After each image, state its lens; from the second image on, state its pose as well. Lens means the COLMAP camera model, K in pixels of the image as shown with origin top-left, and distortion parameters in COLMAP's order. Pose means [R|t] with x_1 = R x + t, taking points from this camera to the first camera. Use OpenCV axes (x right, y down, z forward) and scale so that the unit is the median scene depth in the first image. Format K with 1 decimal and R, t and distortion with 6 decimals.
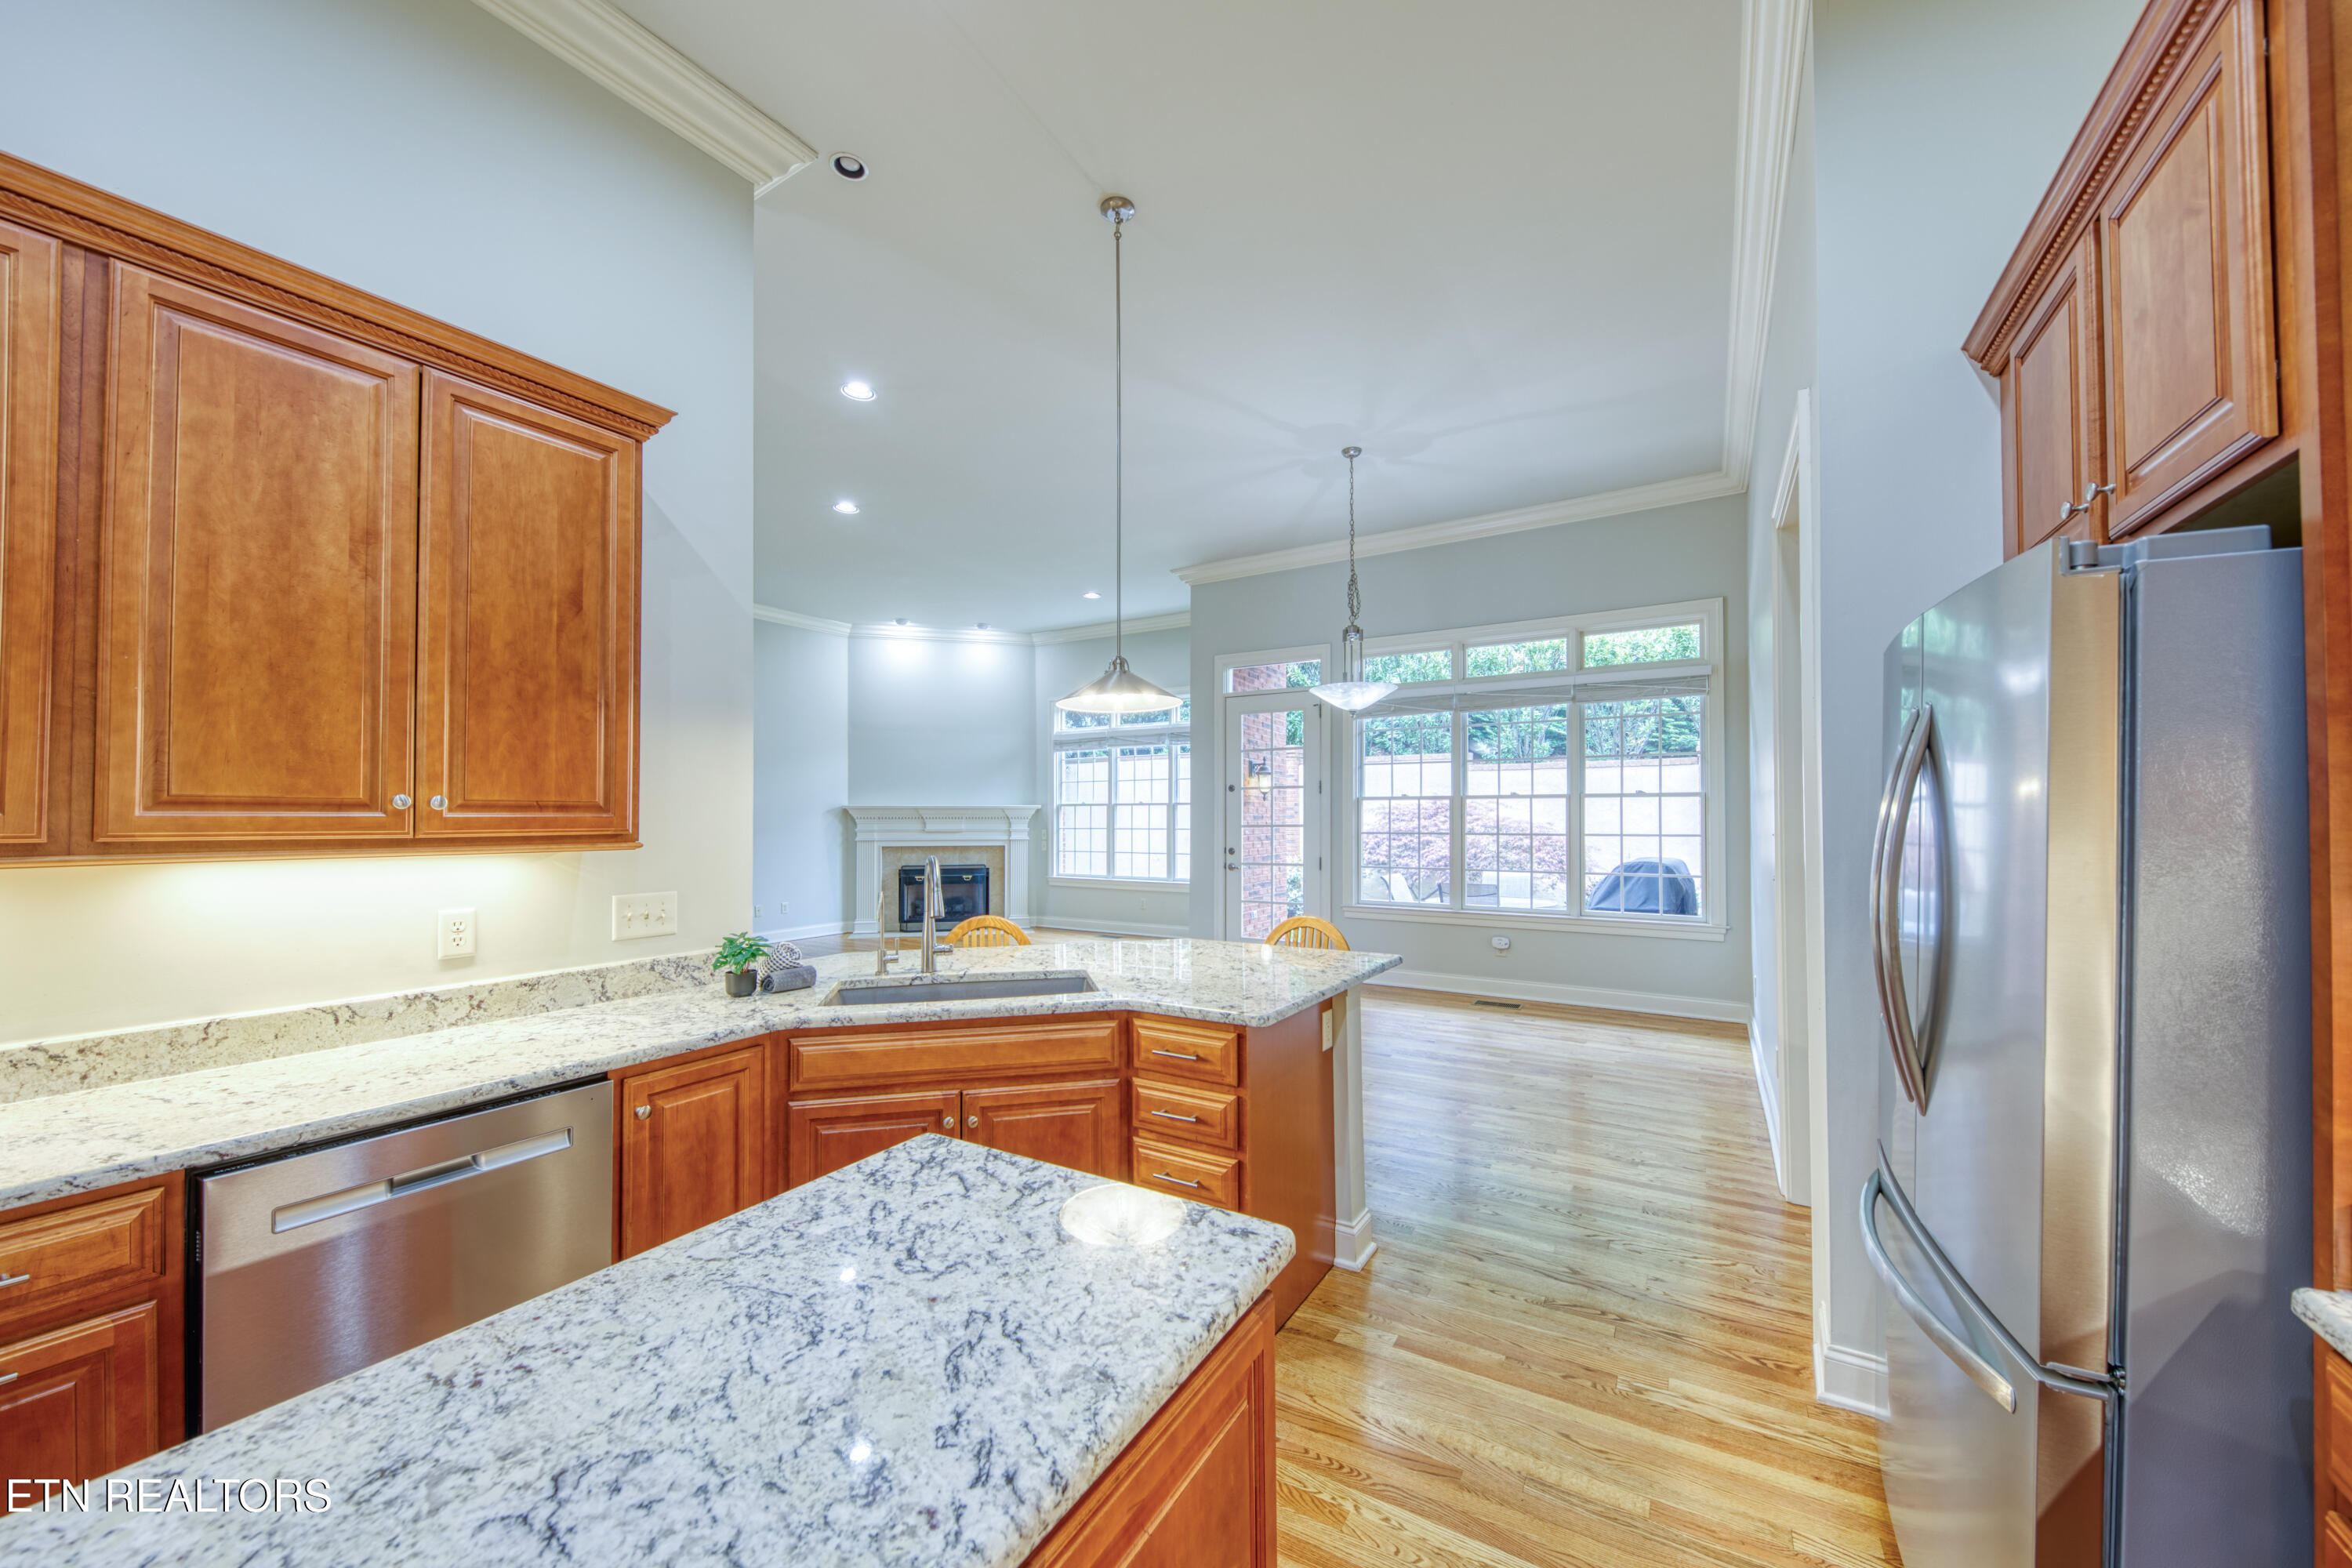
lens RADIAL K [[873.8, 0, 1156.6], [0, 873.8, 805.4], [0, 0, 1]] dist [-0.023464, -0.000098]
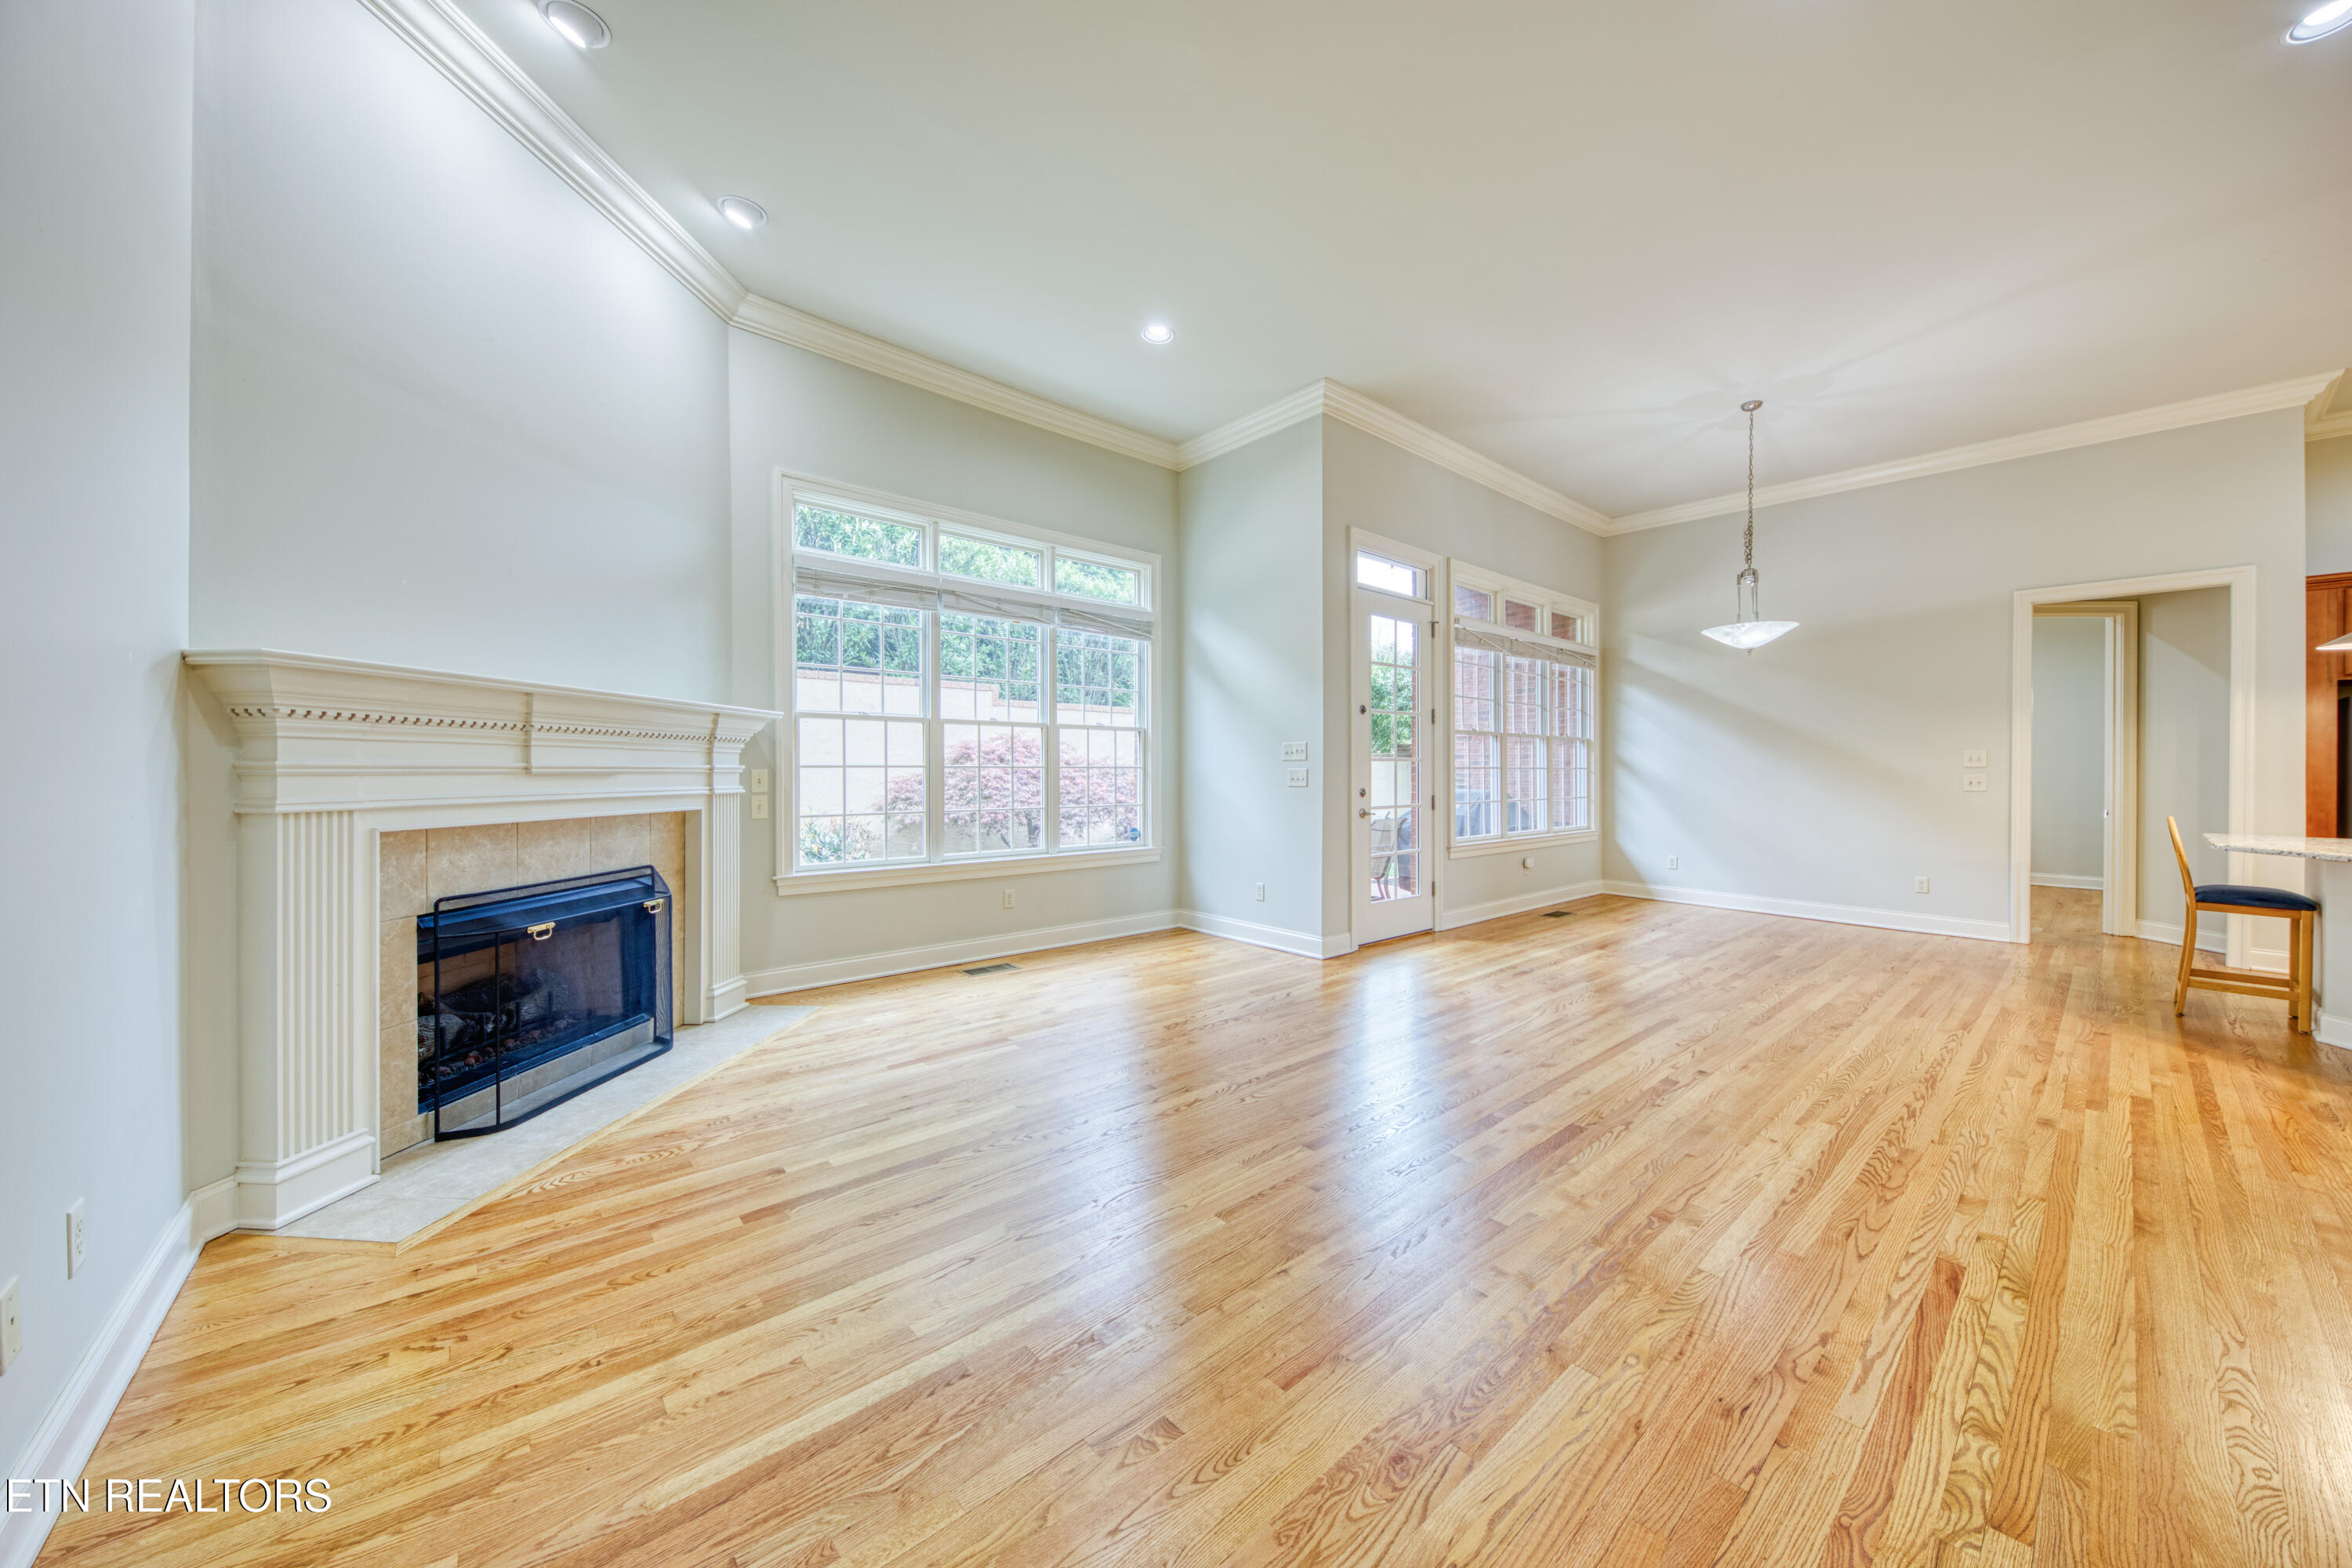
lens RADIAL K [[845.4, 0, 1176.0], [0, 845.4, 784.0], [0, 0, 1]] dist [-0.011684, -0.000197]
pose [[0.249527, -0.010396, 0.968312, -2.969258], [-0.014373, 0.999792, 0.014438, 0.160764], [-0.968261, -0.017520, 0.249326, 4.355003]]
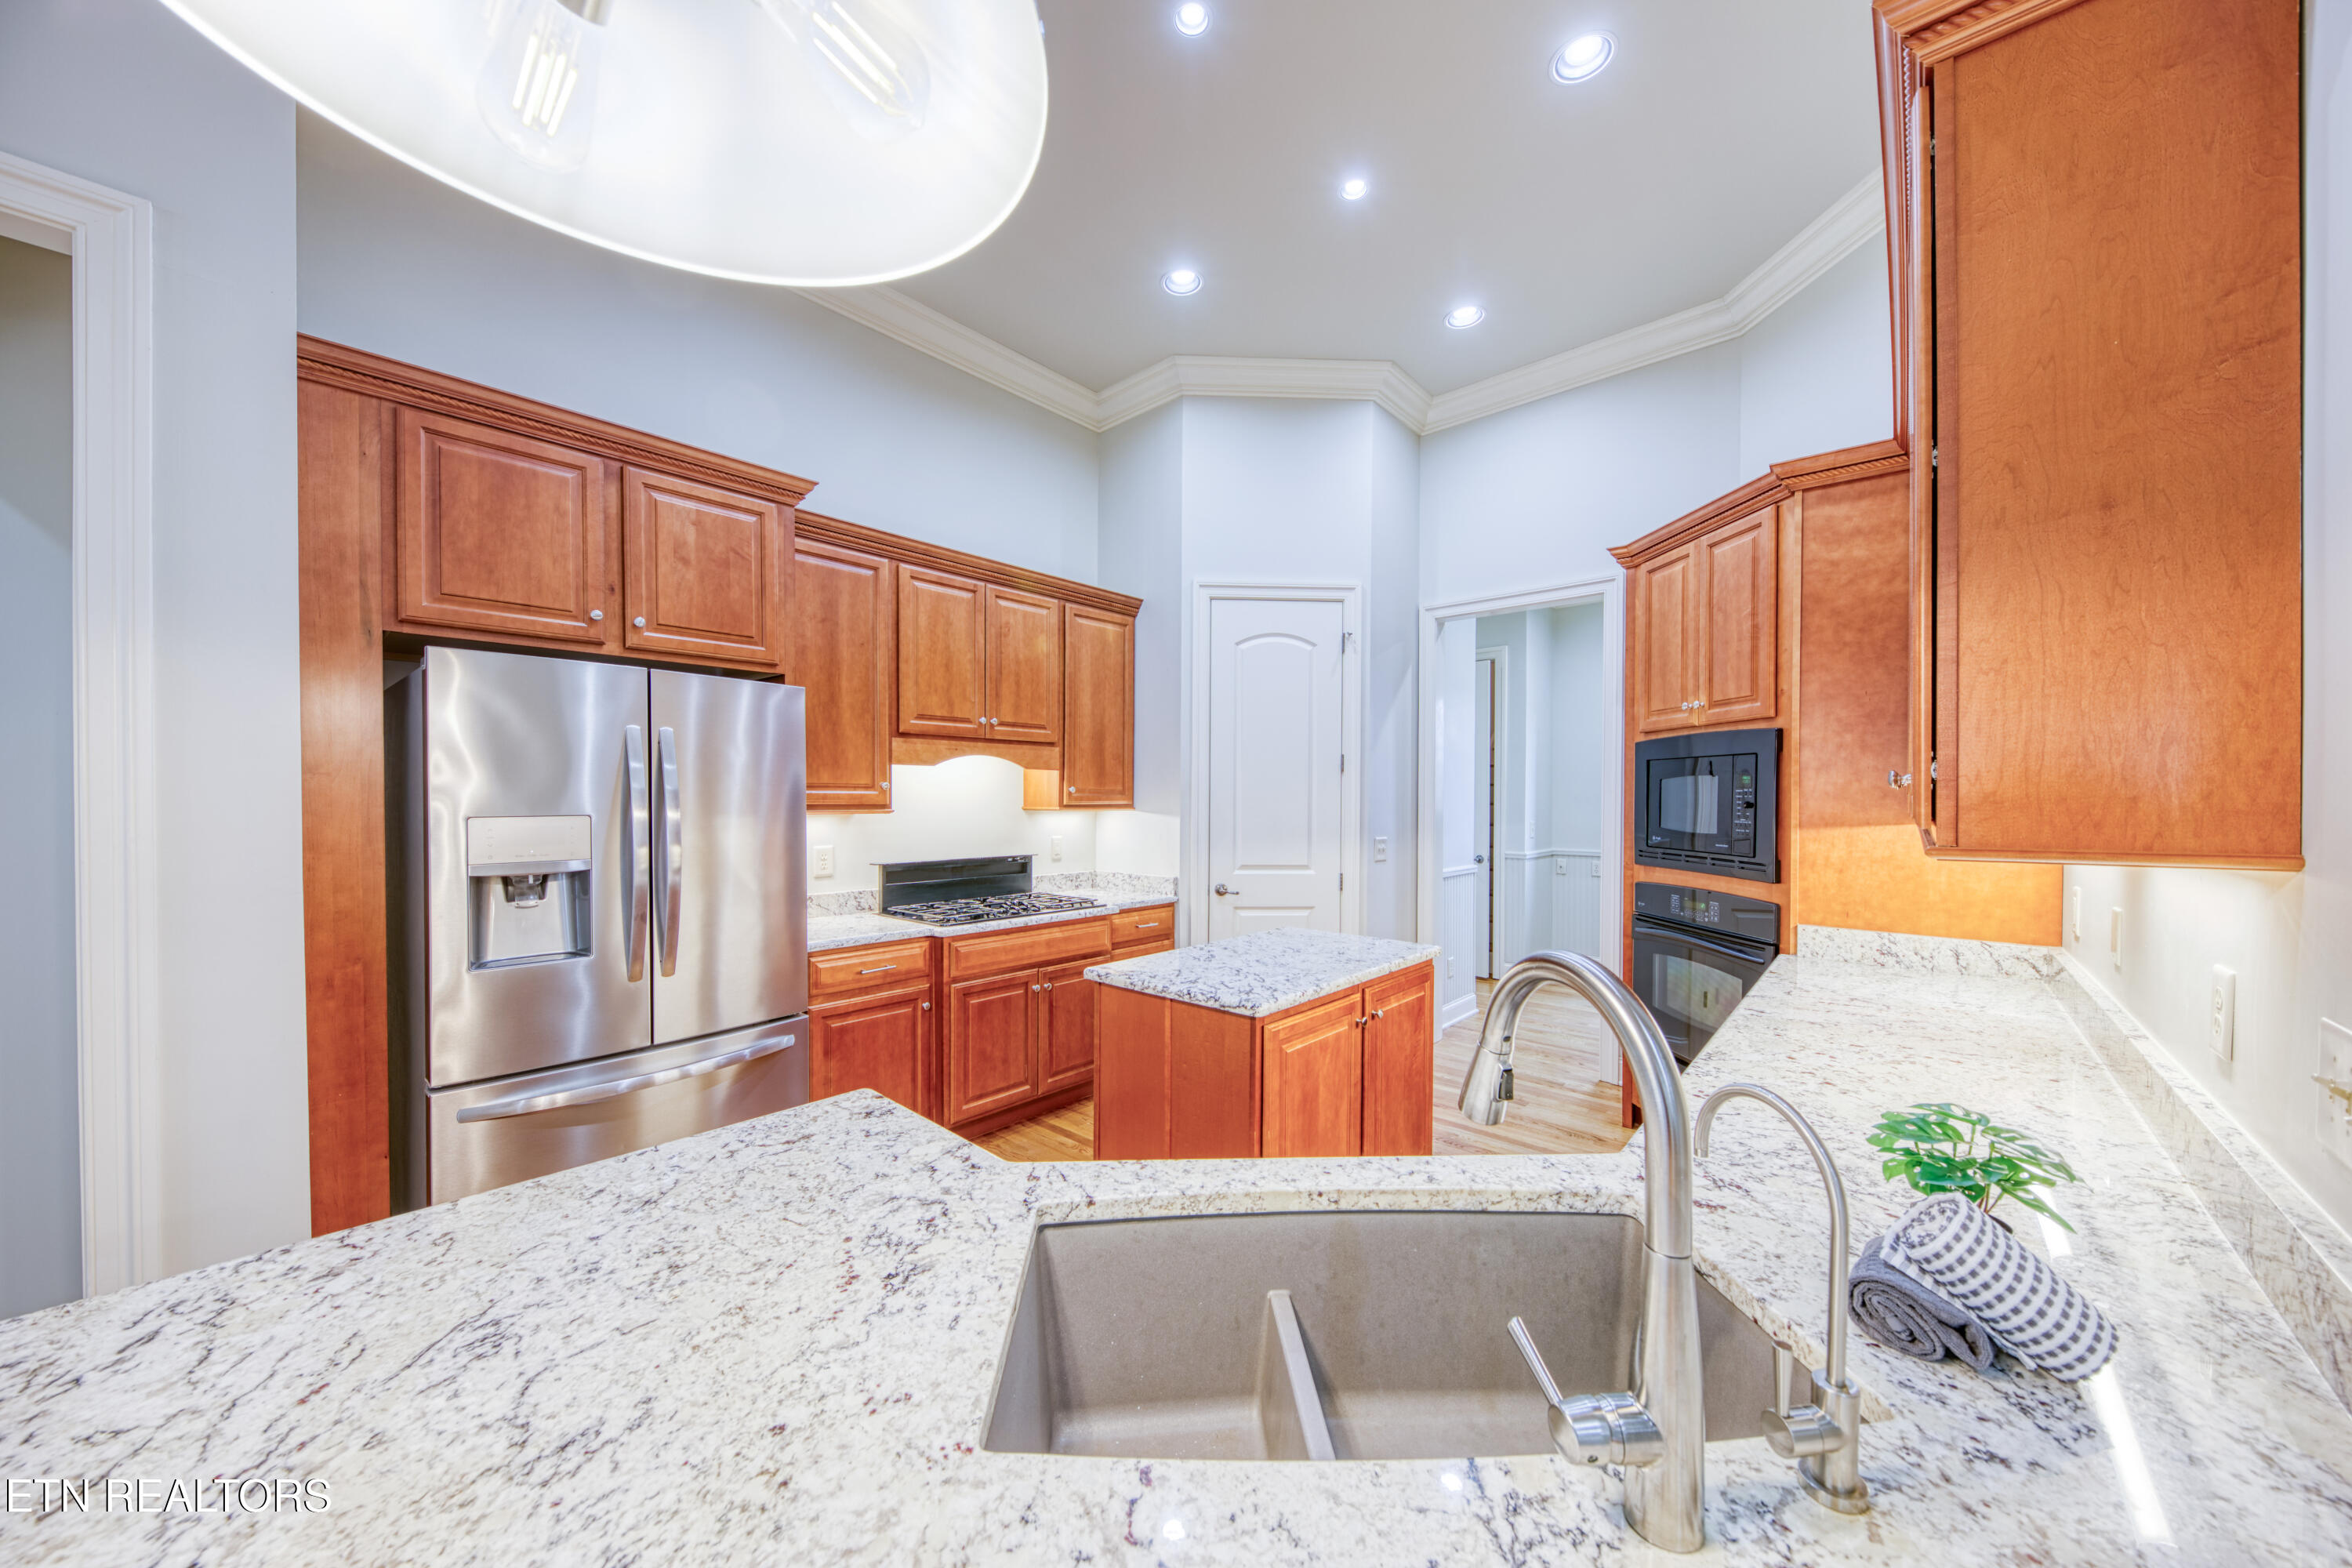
lens RADIAL K [[838.3, 0, 1185.4], [0, 838.3, 802.7], [0, 0, 1]] dist [0.007800, -0.000174]
pose [[-0.989469, 0.001267, 0.144741, -0.306840], [0.001054, 0.999998, -0.001547, 0.021435], [-0.144742, -0.001378, -0.989468, 2.040080]]
